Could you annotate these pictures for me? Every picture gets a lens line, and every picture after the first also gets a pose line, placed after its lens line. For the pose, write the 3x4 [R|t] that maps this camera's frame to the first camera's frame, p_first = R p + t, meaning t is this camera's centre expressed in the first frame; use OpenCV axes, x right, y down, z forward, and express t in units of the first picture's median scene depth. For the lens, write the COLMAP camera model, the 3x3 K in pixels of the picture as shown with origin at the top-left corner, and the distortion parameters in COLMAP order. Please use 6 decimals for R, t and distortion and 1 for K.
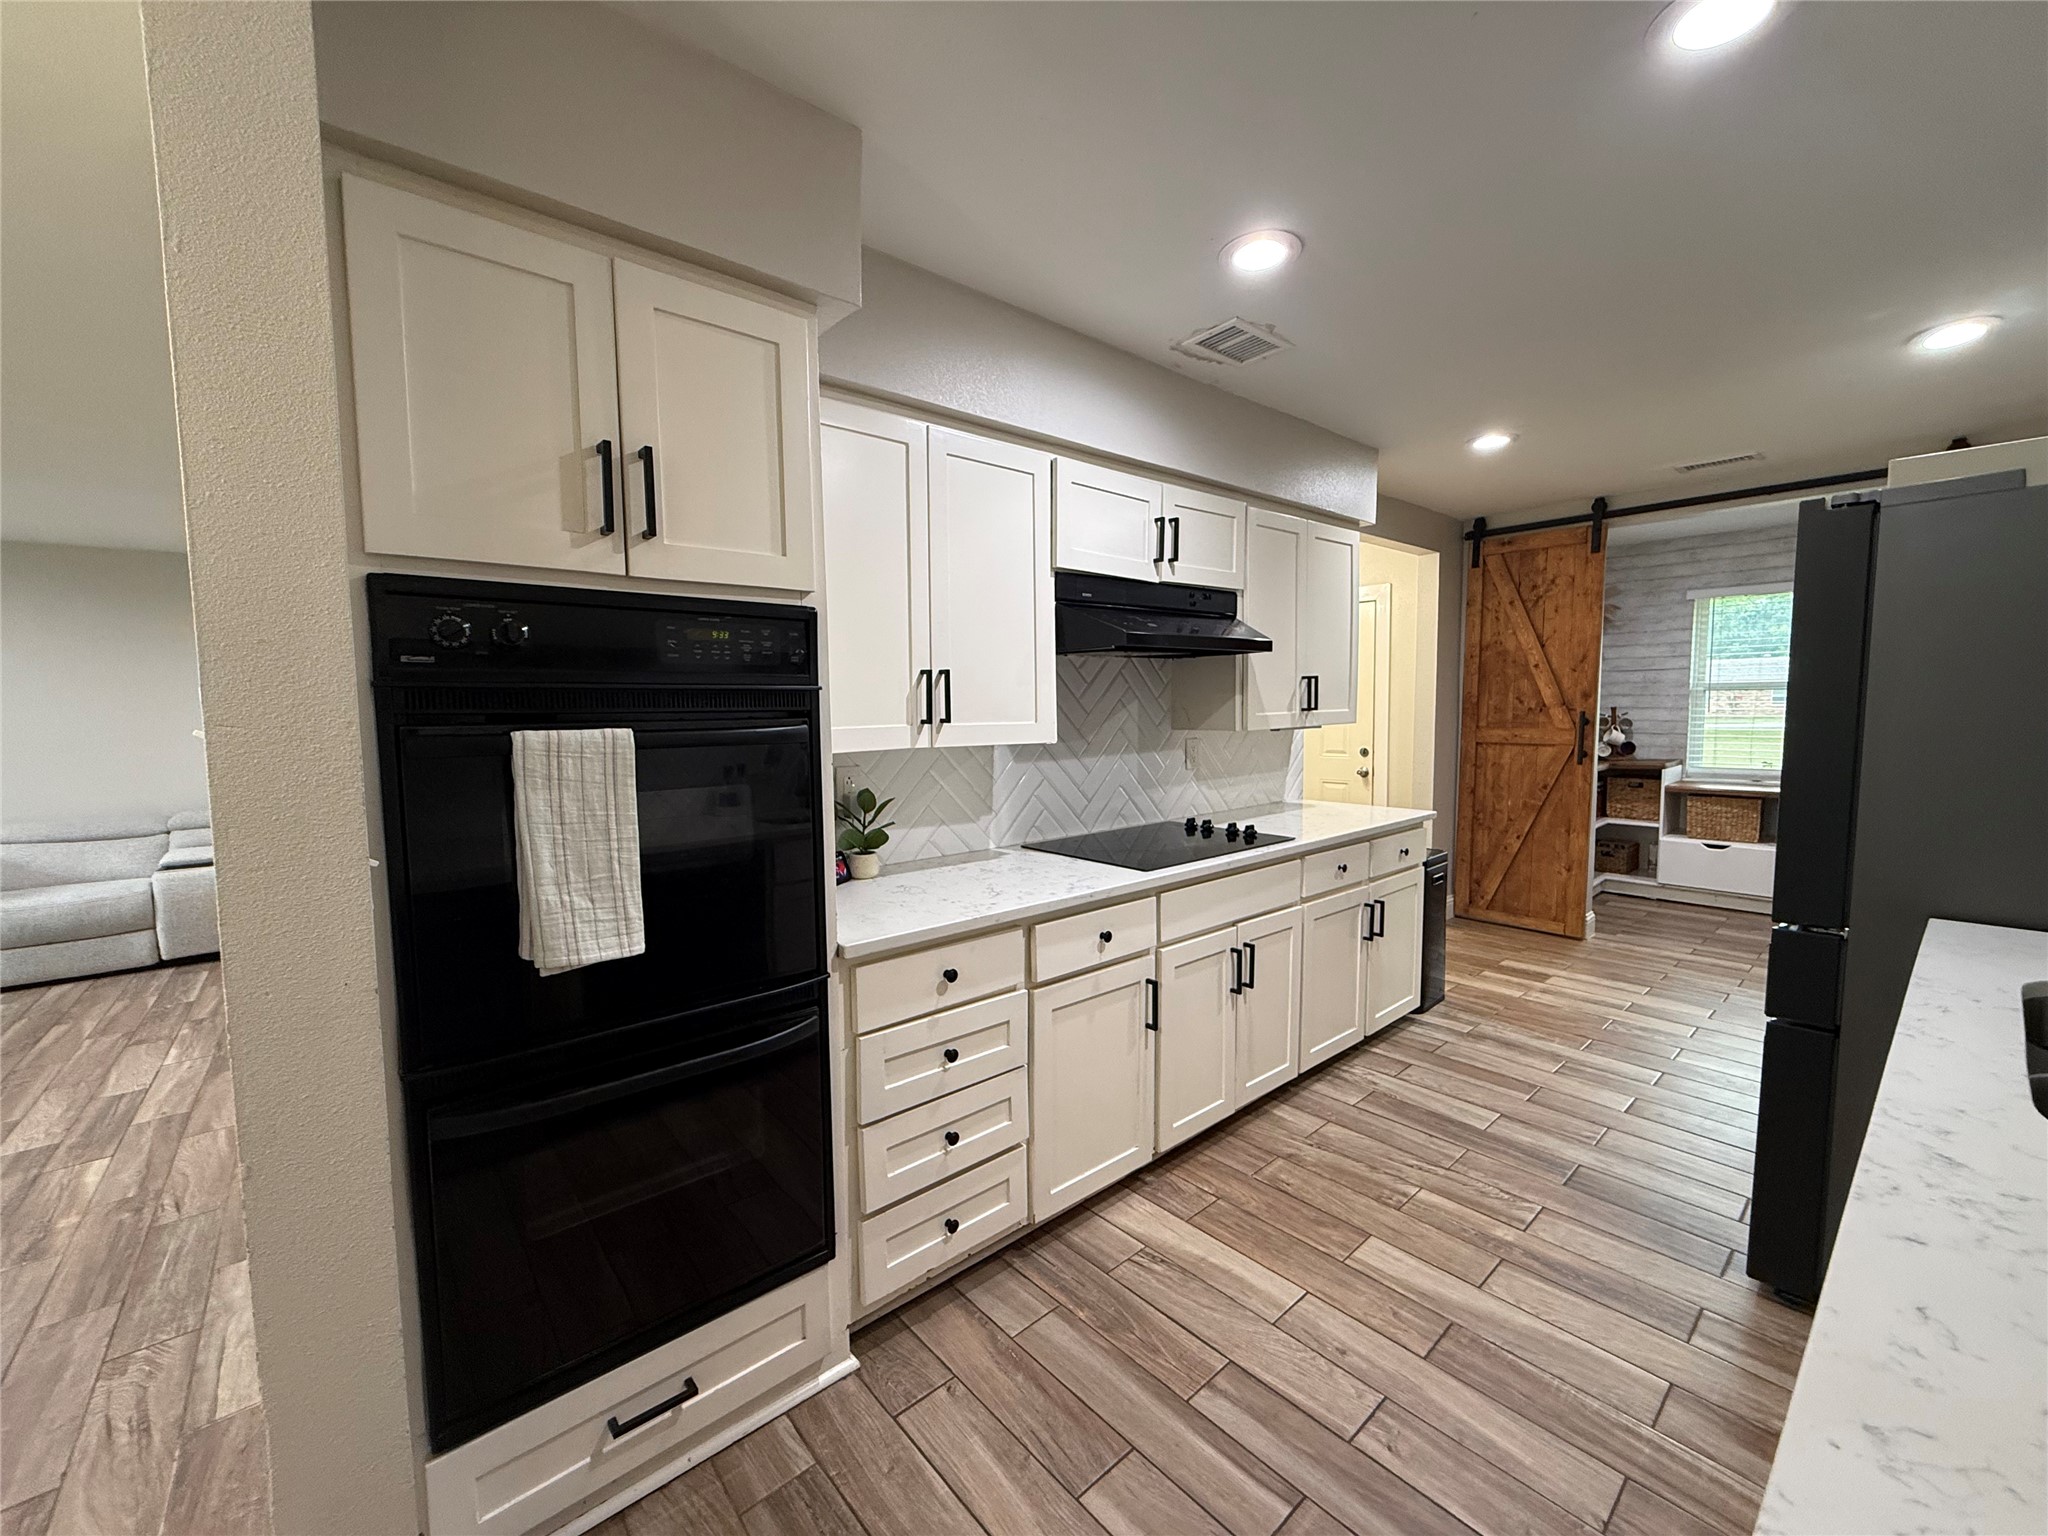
lens RADIAL K [[816.3, 0, 1015.1], [0, 816.3, 768.5], [0, 0, 1]] dist [0.000356, -0.000022]
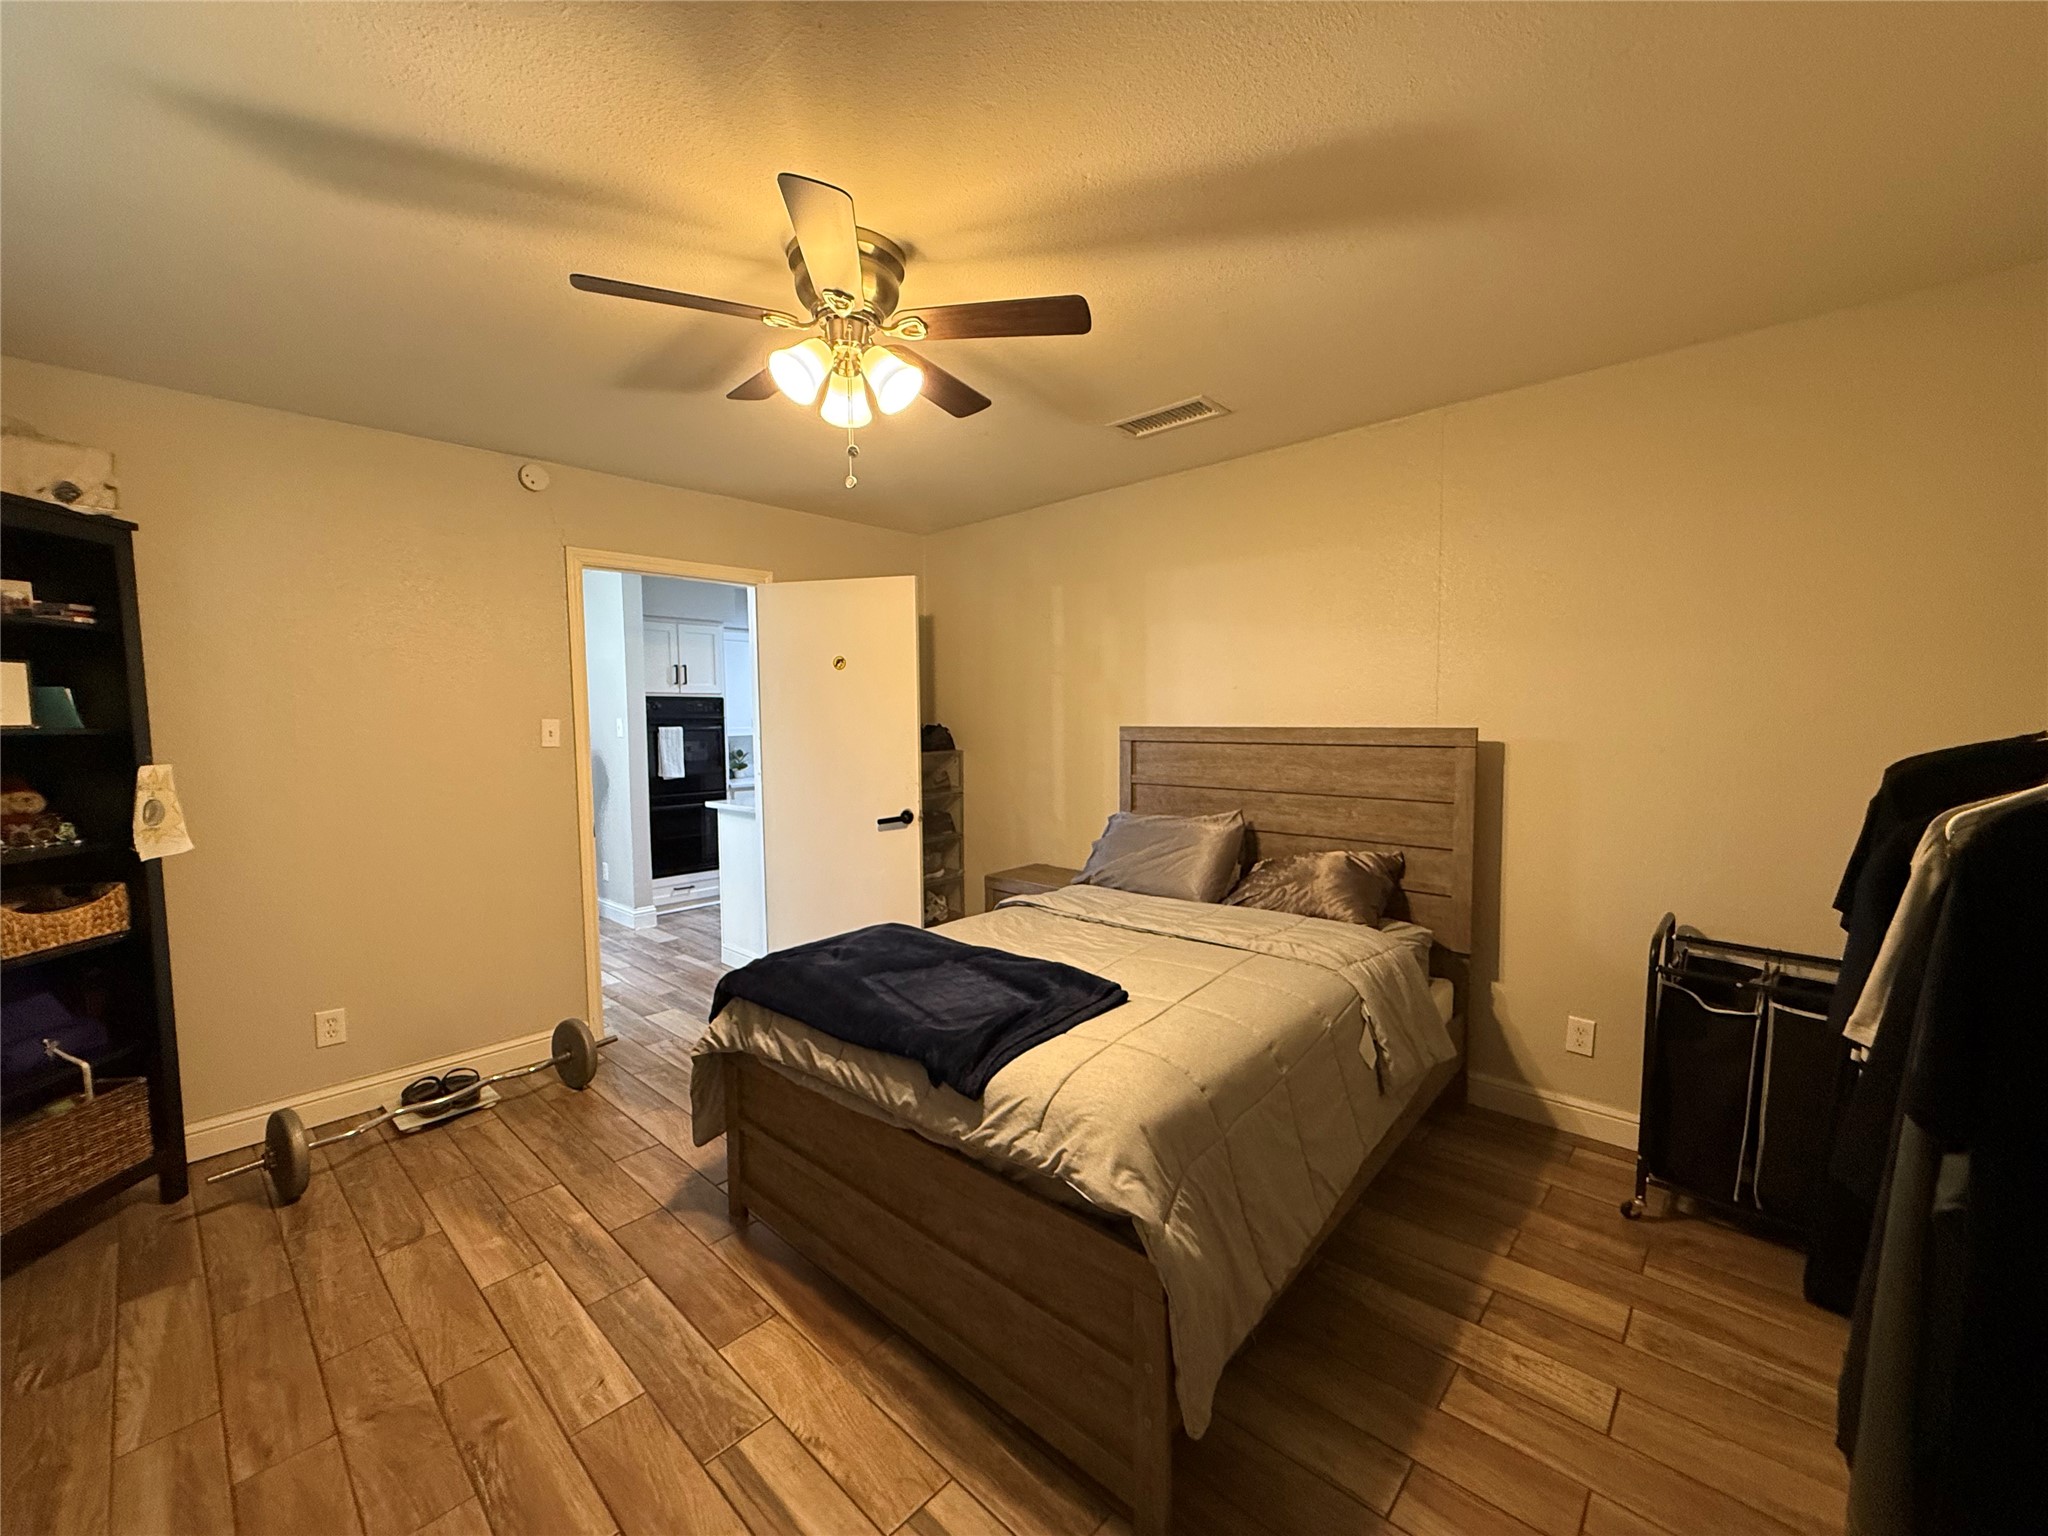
lens RADIAL K [[816.3, 0, 1030.7], [0, 816.3, 777.7], [0, 0, 1]] dist [0.000356, -0.000022]
pose [[0.991140, -0.008454, 0.132554, 0.417838], [0.010053, 0.999884, -0.011401, 0.149534], [-0.132443, 0.012632, 0.991110, -1.843826]]
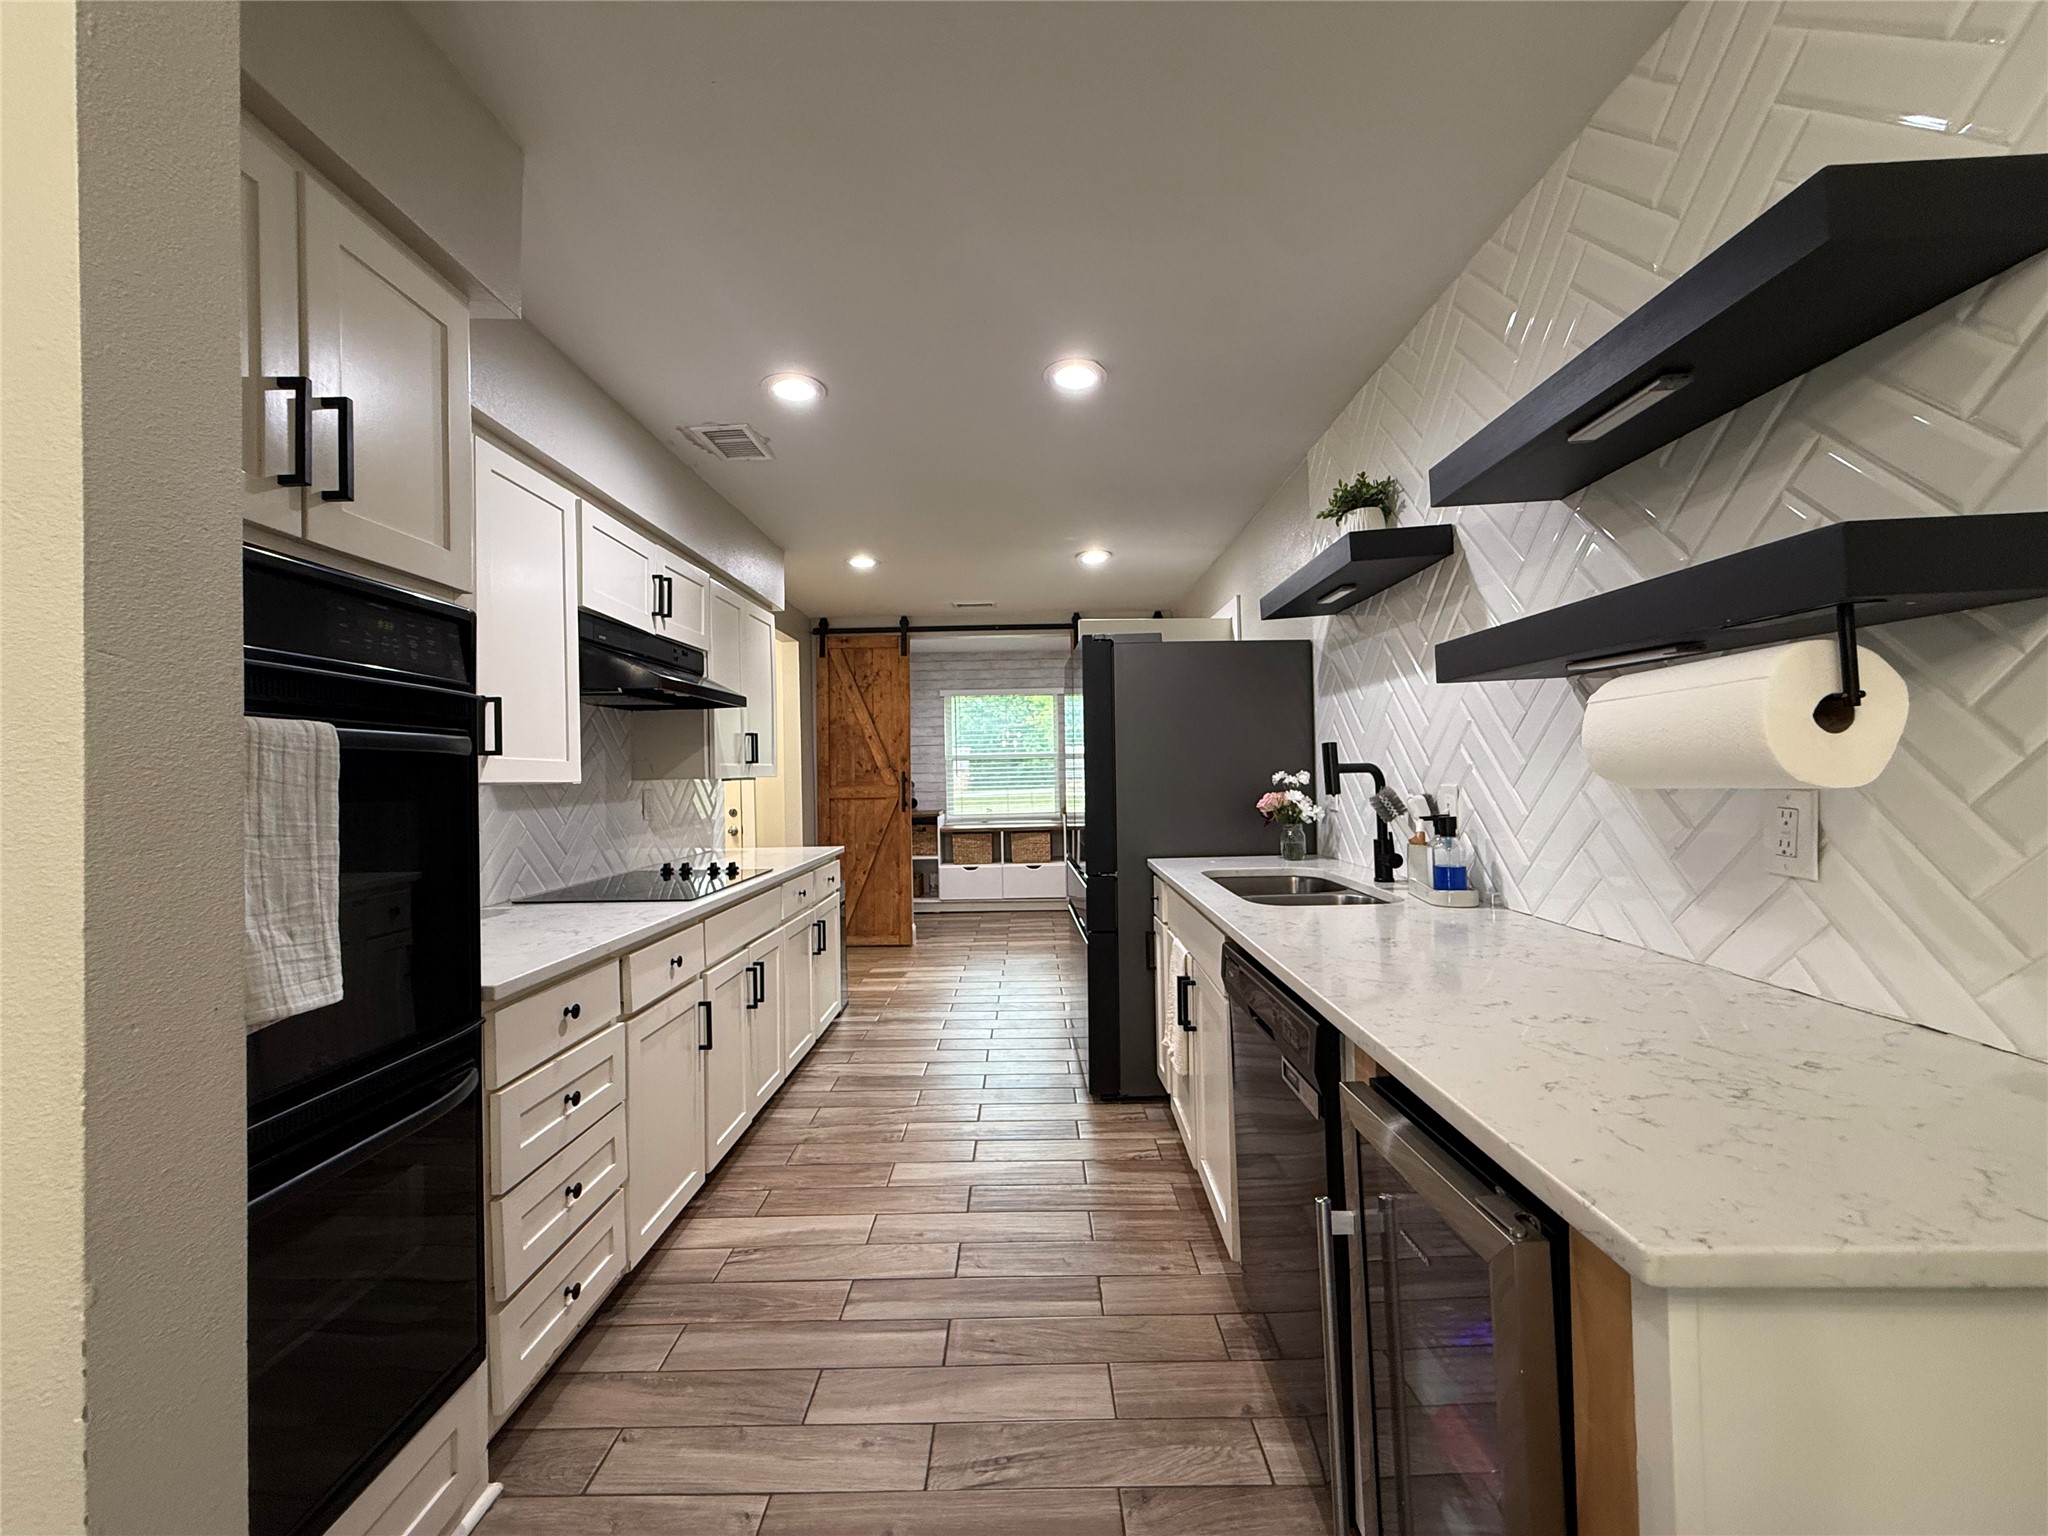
lens RADIAL K [[816.3, 0, 1015.1], [0, 816.3, 768.4], [0, 0, 1]] dist [0.000356, -0.000022]
pose [[0.662067, 0.004886, 0.749429, -0.308499], [0.071087, 0.995061, -0.069289, 0.050583], [-0.746066, 0.099149, 0.658449, -0.025535]]
